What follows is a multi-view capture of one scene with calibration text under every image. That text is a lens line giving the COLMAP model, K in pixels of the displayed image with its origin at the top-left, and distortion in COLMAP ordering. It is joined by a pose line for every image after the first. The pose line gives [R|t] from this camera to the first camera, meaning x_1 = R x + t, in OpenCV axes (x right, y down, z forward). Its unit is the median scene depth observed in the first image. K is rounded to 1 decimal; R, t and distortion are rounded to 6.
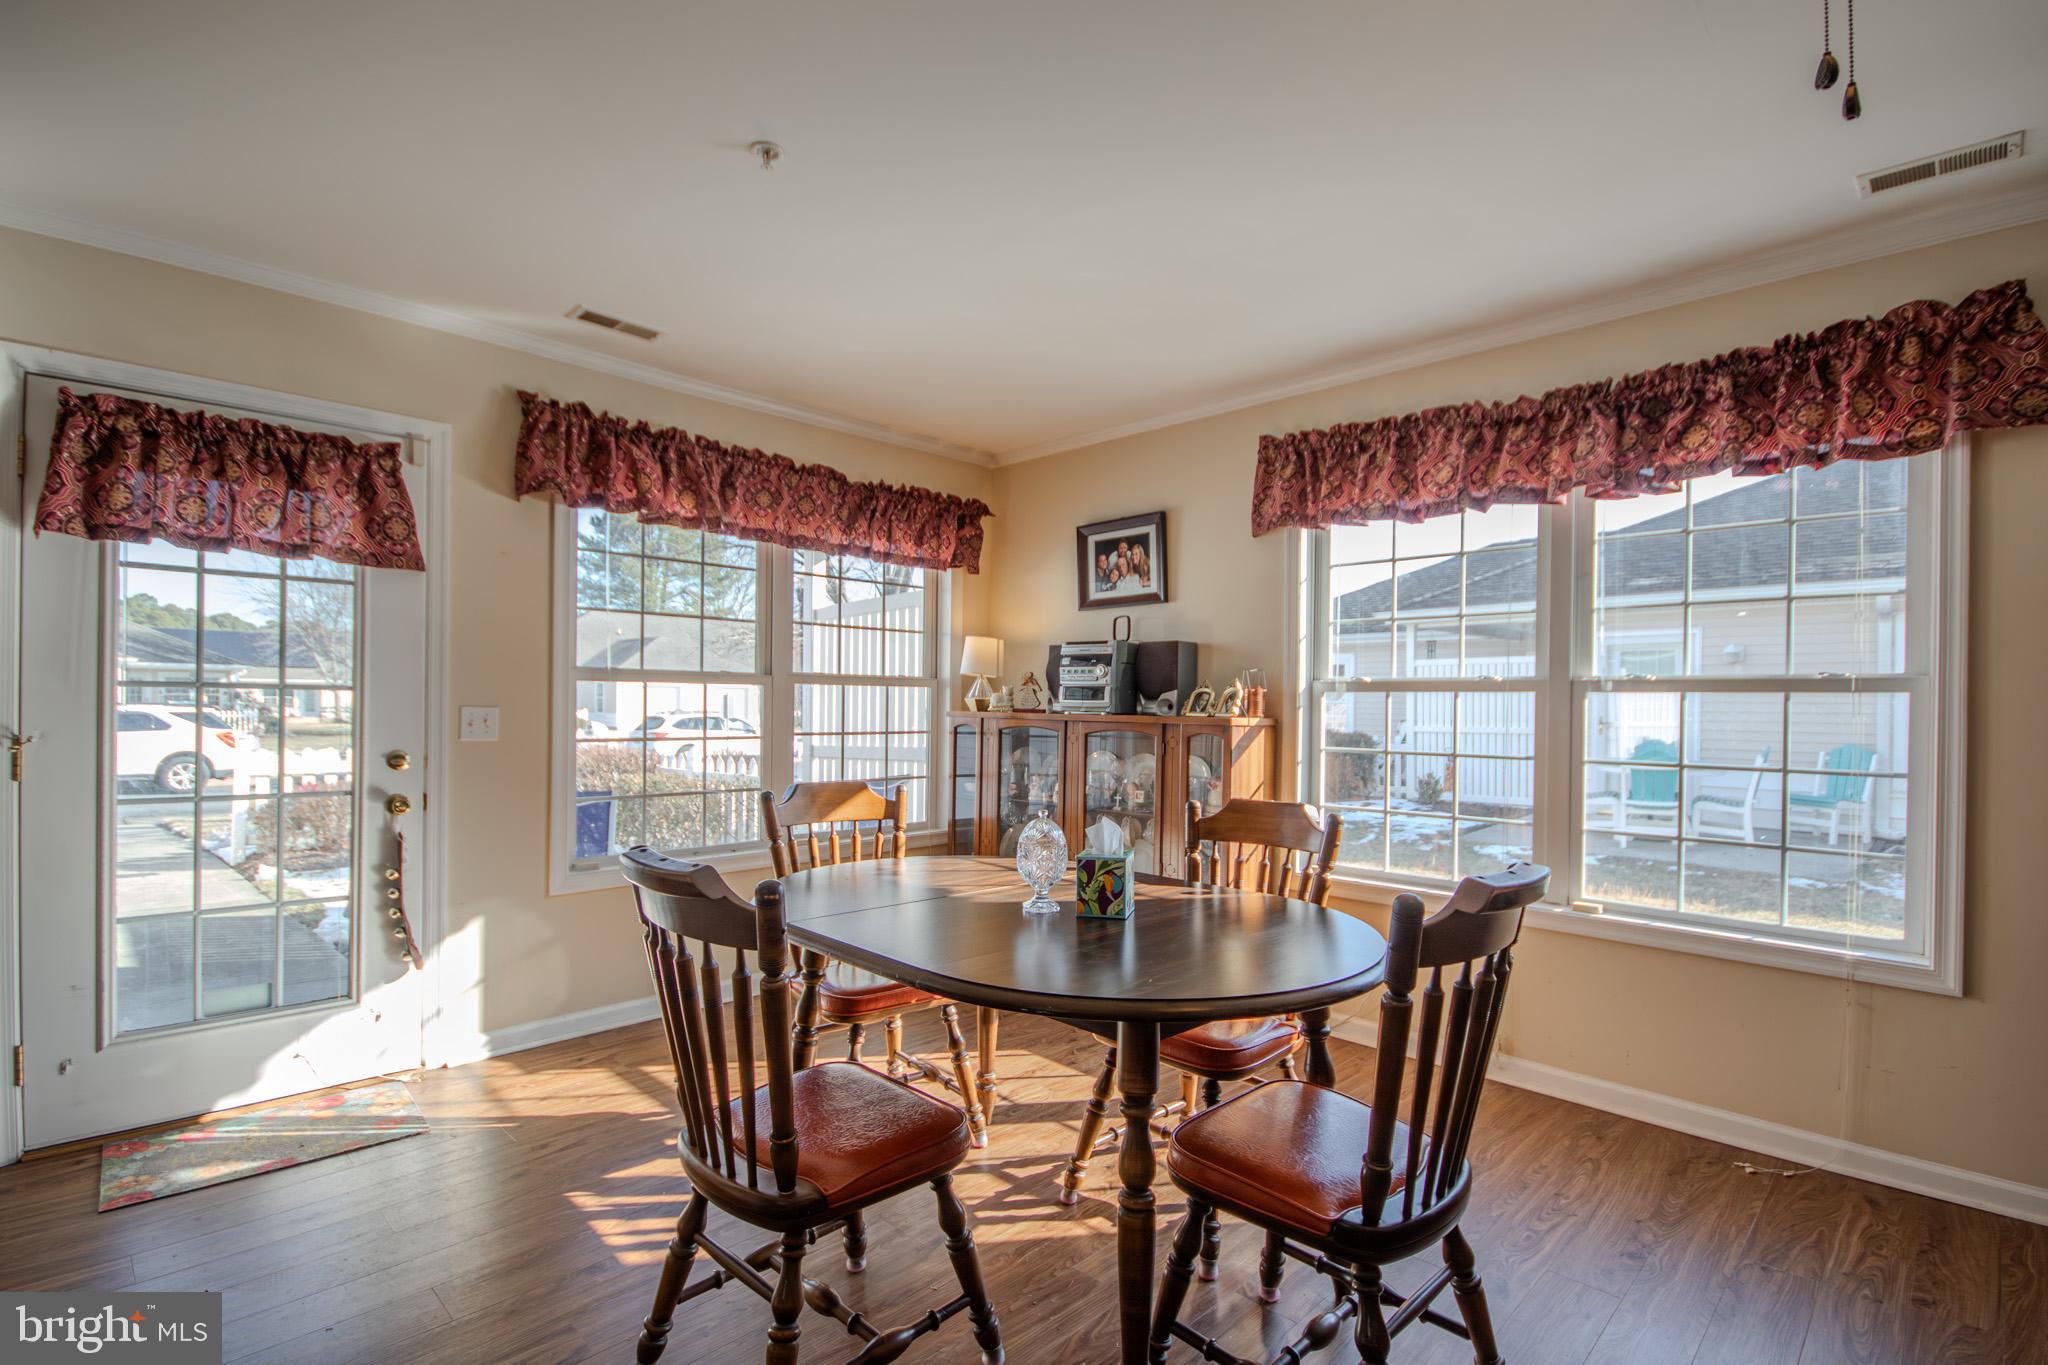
lens RADIAL K [[960.2, 0, 1029.3], [0, 960.2, 710.3], [0, 0, 1]] dist [0.012288, -0.013846]
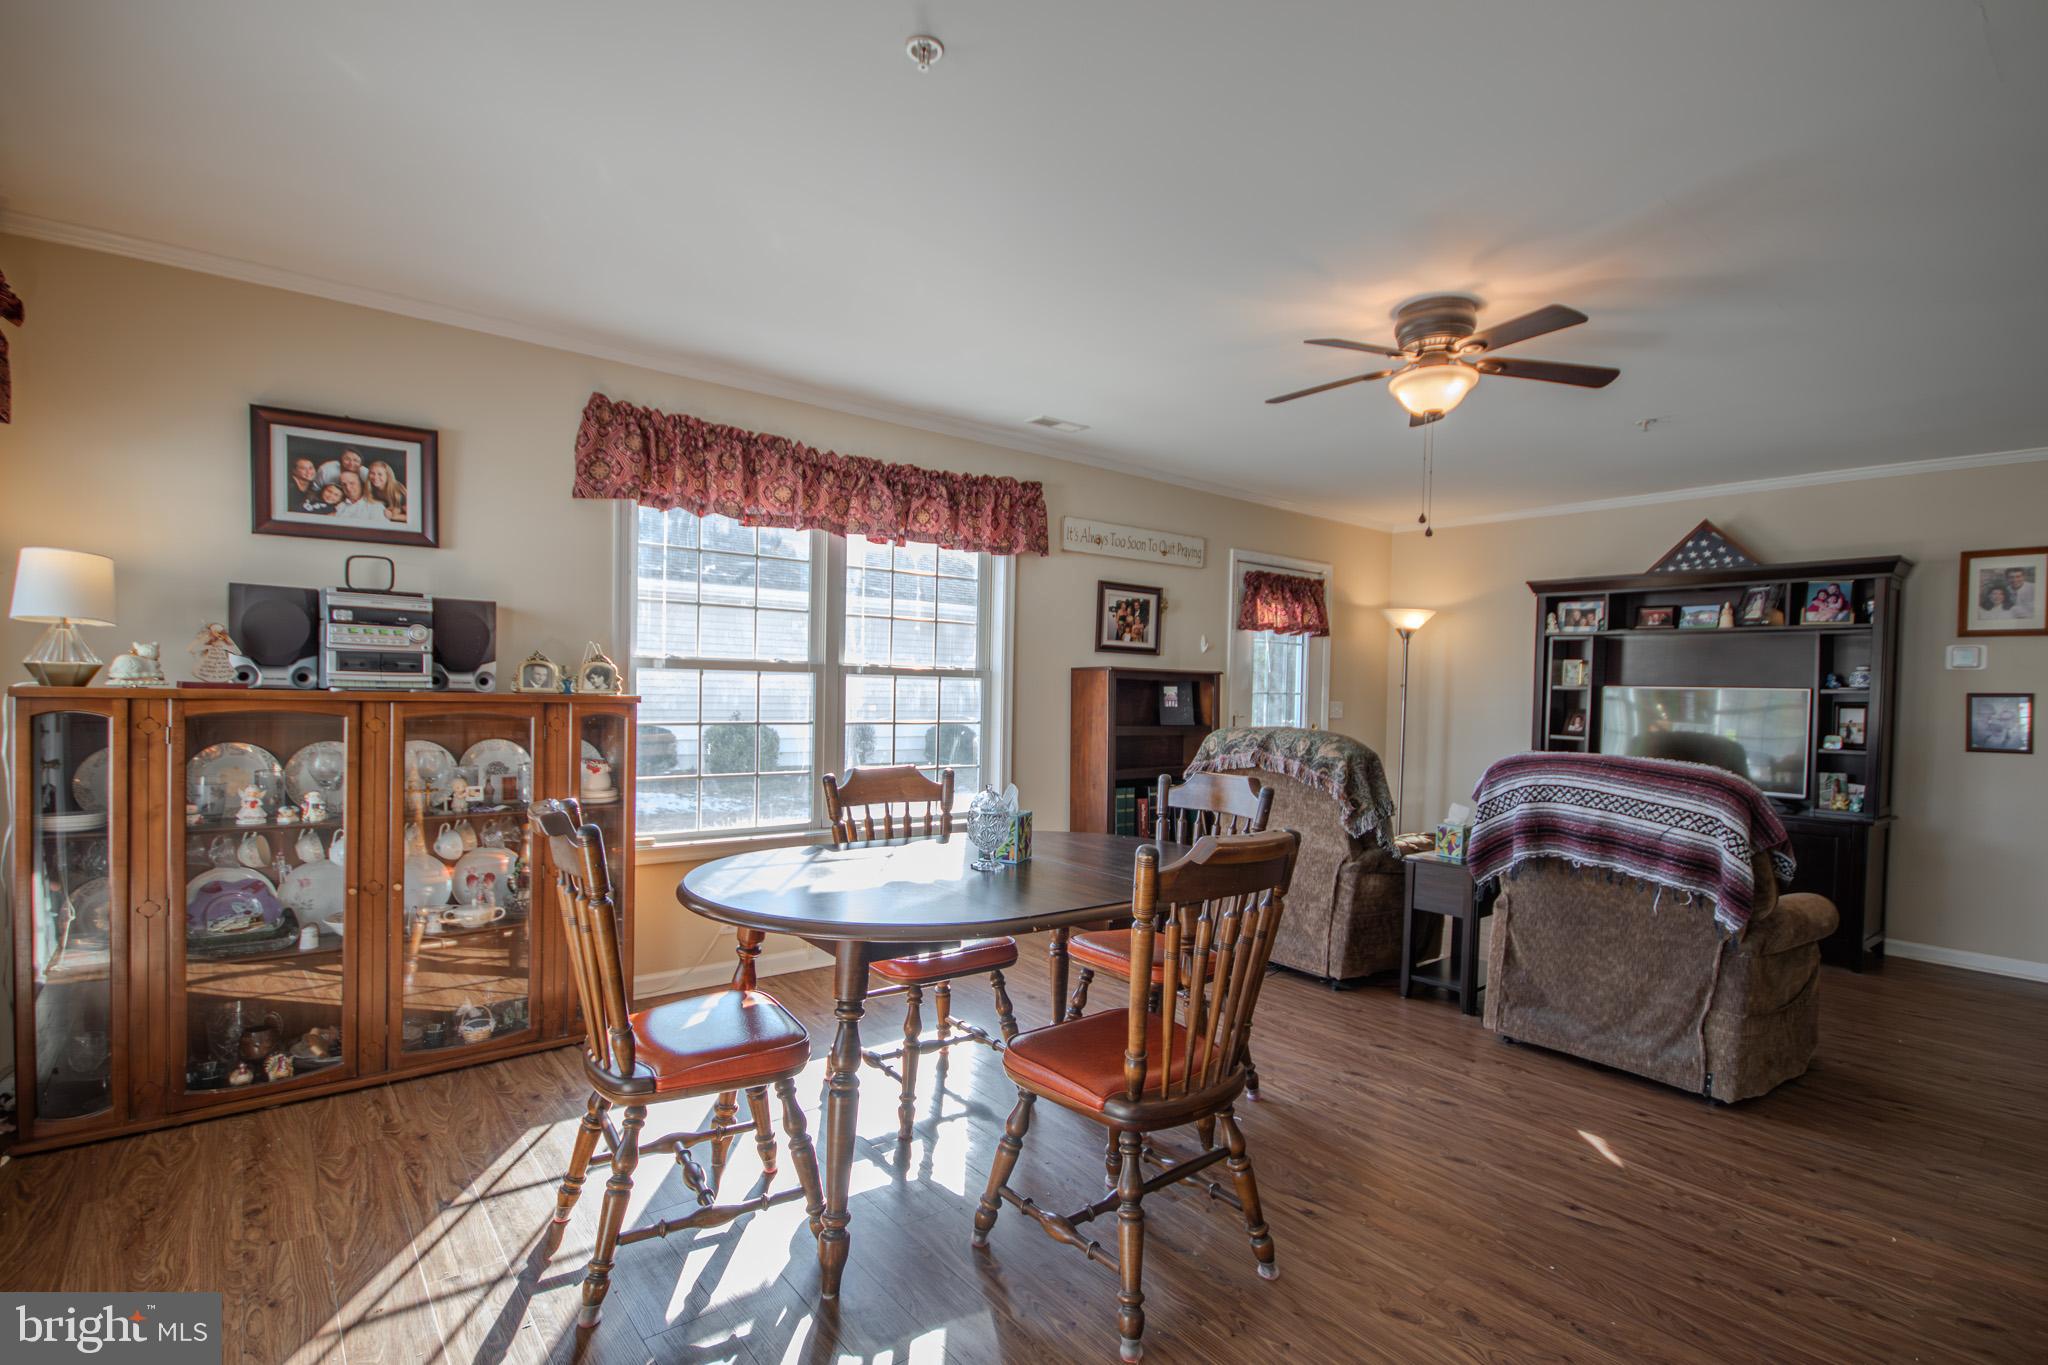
lens RADIAL K [[960.2, 0, 1029.3], [0, 960.2, 710.3], [0, 0, 1]] dist [0.012288, -0.013846]
pose [[0.115852, -0.033926, 0.992687, -0.724398], [-0.014713, 0.999248, 0.035868, -0.018255], [-0.993158, -0.018761, 0.115265, 0.520382]]
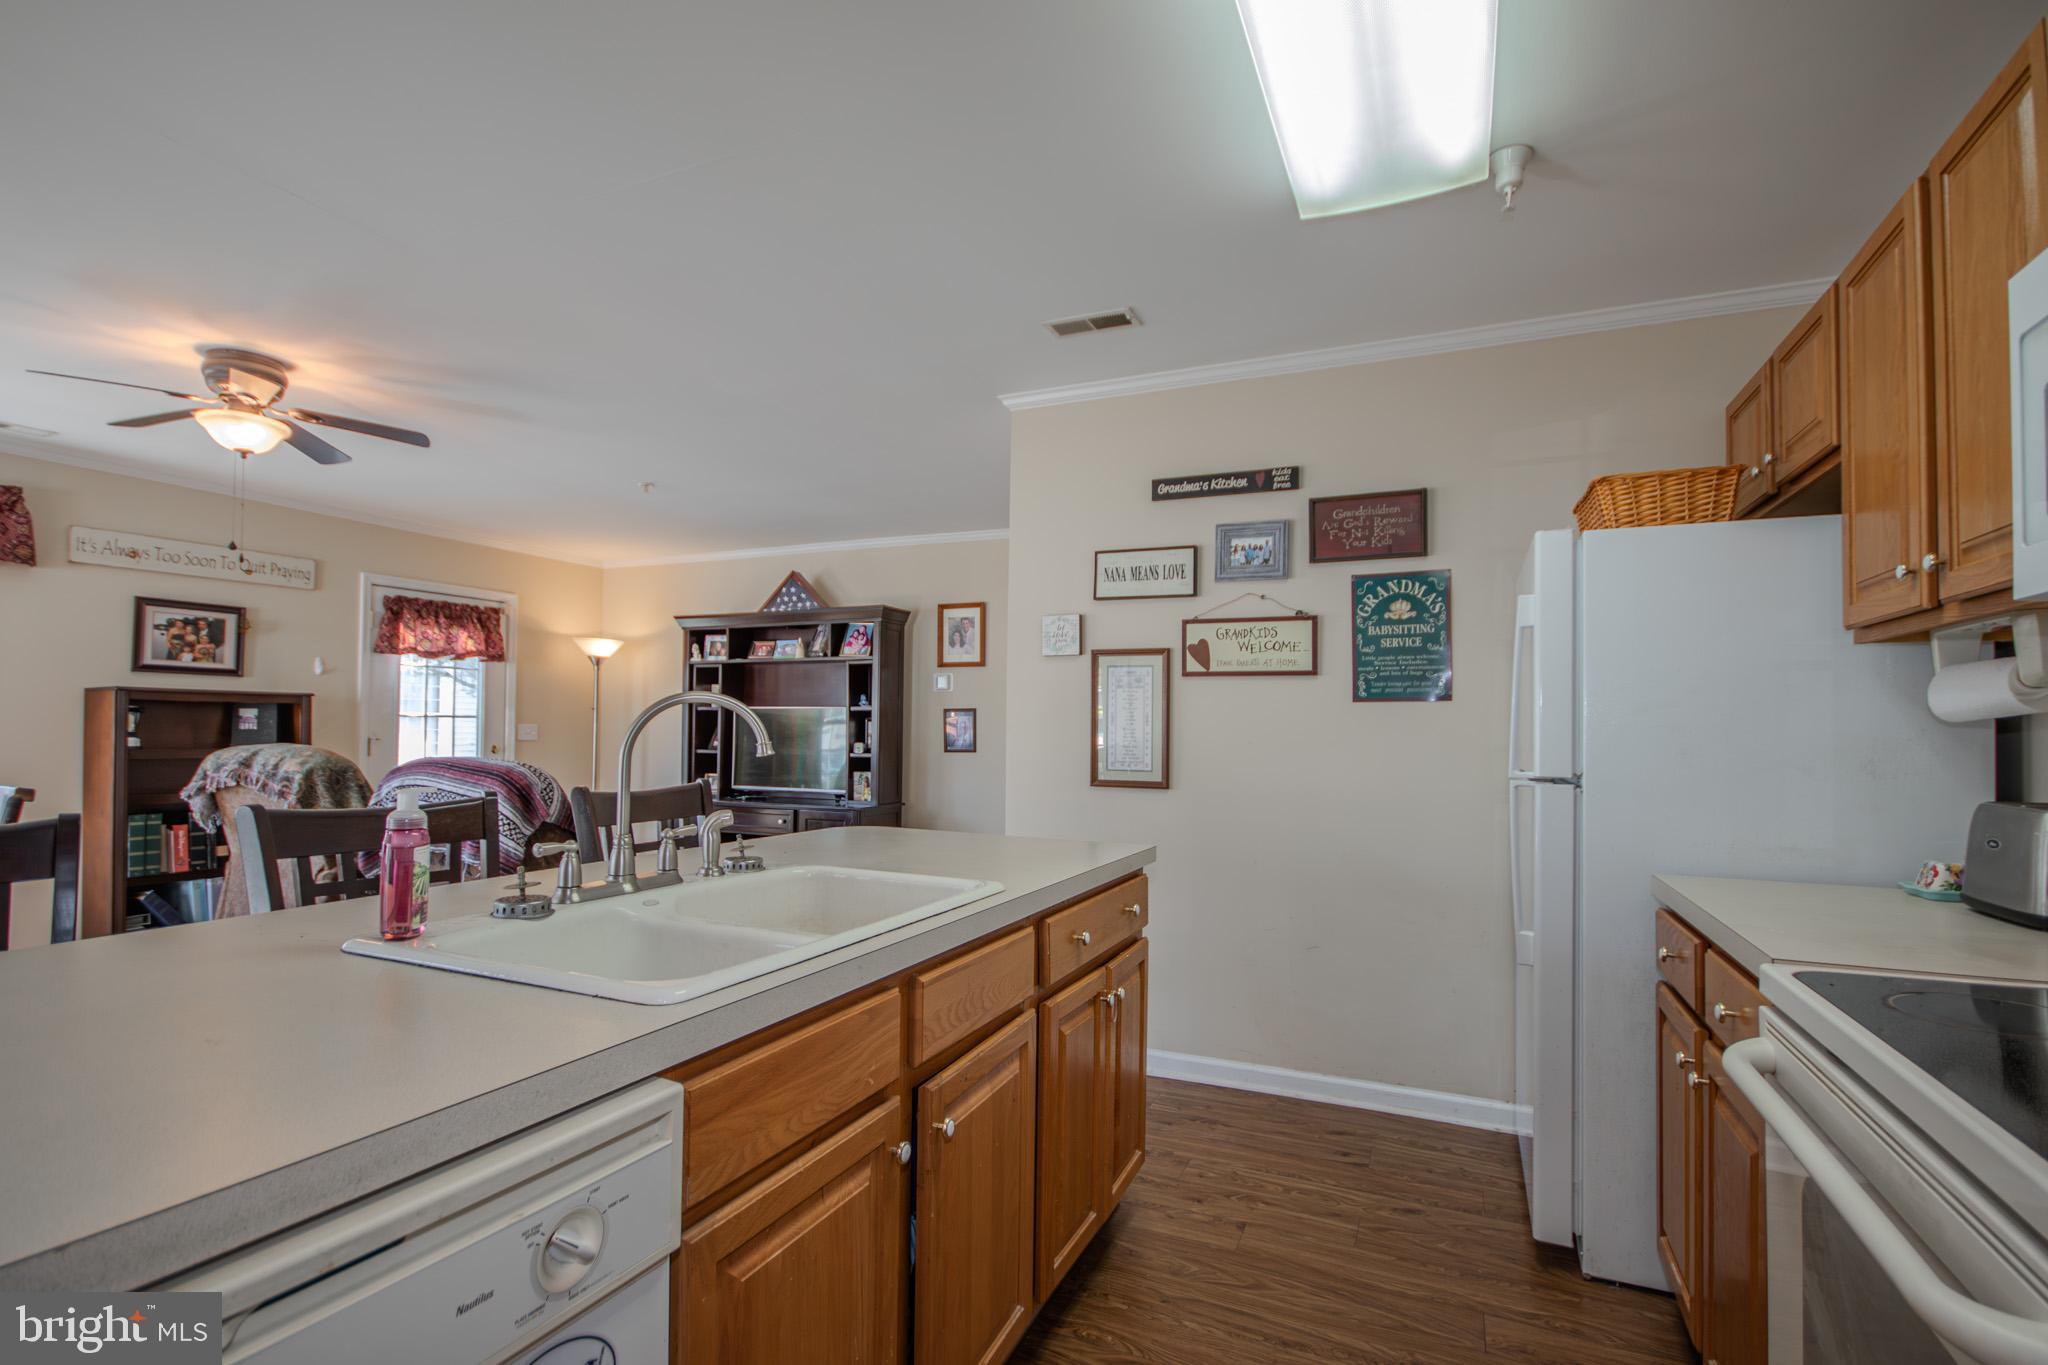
lens RADIAL K [[948.1, 0, 1028.9], [0, 948.1, 710.7], [0, 0, 1]] dist [-0.002305, -0.000992]
pose [[-0.346035, 0.001215, 0.938221, -0.984671], [-0.007031, 0.999968, -0.003889, -0.003324], [-0.938195, -0.007942, -0.346015, -0.186505]]
